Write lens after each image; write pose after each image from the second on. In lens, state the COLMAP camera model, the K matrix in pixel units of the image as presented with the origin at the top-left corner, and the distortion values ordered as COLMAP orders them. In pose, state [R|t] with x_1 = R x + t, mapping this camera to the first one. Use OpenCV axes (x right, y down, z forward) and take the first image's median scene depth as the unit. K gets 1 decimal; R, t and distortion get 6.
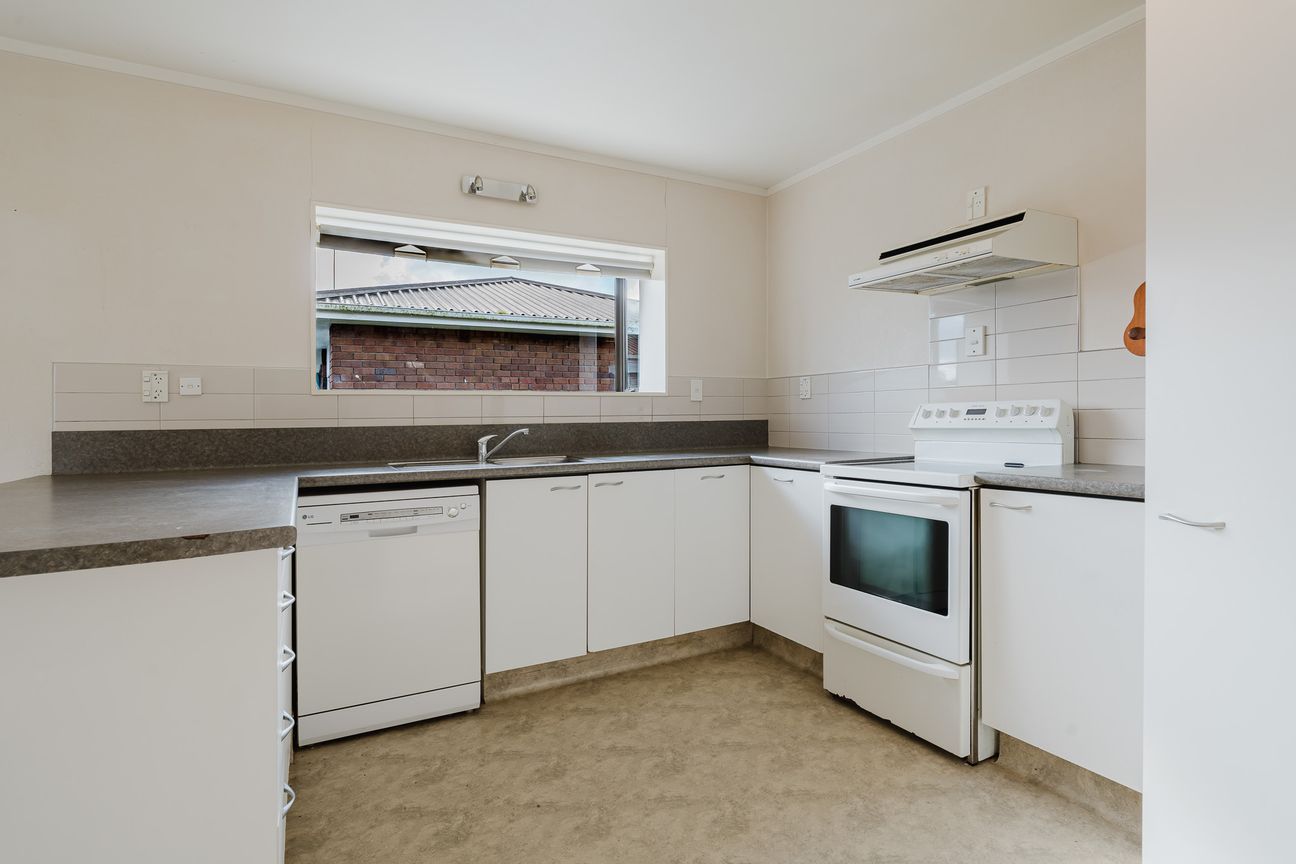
lens RADIAL K [[634.5, 0, 645.1], [0, 634.5, 426.8], [0, 0, 1]] dist [-0.003745, 0.000591]
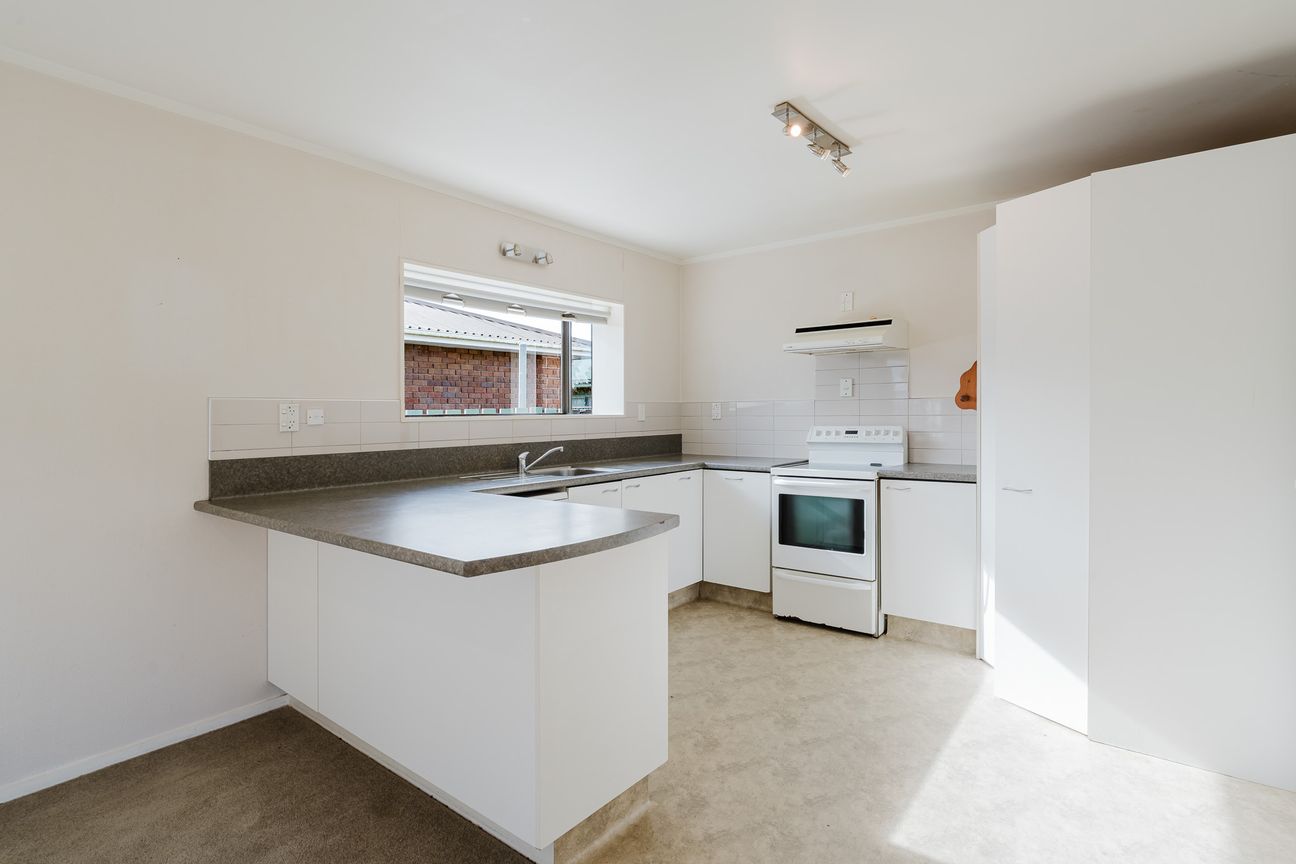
lens RADIAL K [[634.5, 0, 645.1], [0, 634.5, 426.8], [0, 0, 1]] dist [-0.003745, 0.000591]
pose [[0.918062, -0.005852, 0.396394, -0.614084], [0.005201, 0.999983, 0.002716, -0.045472], [-0.396403, -0.000431, 0.918076, -0.284681]]
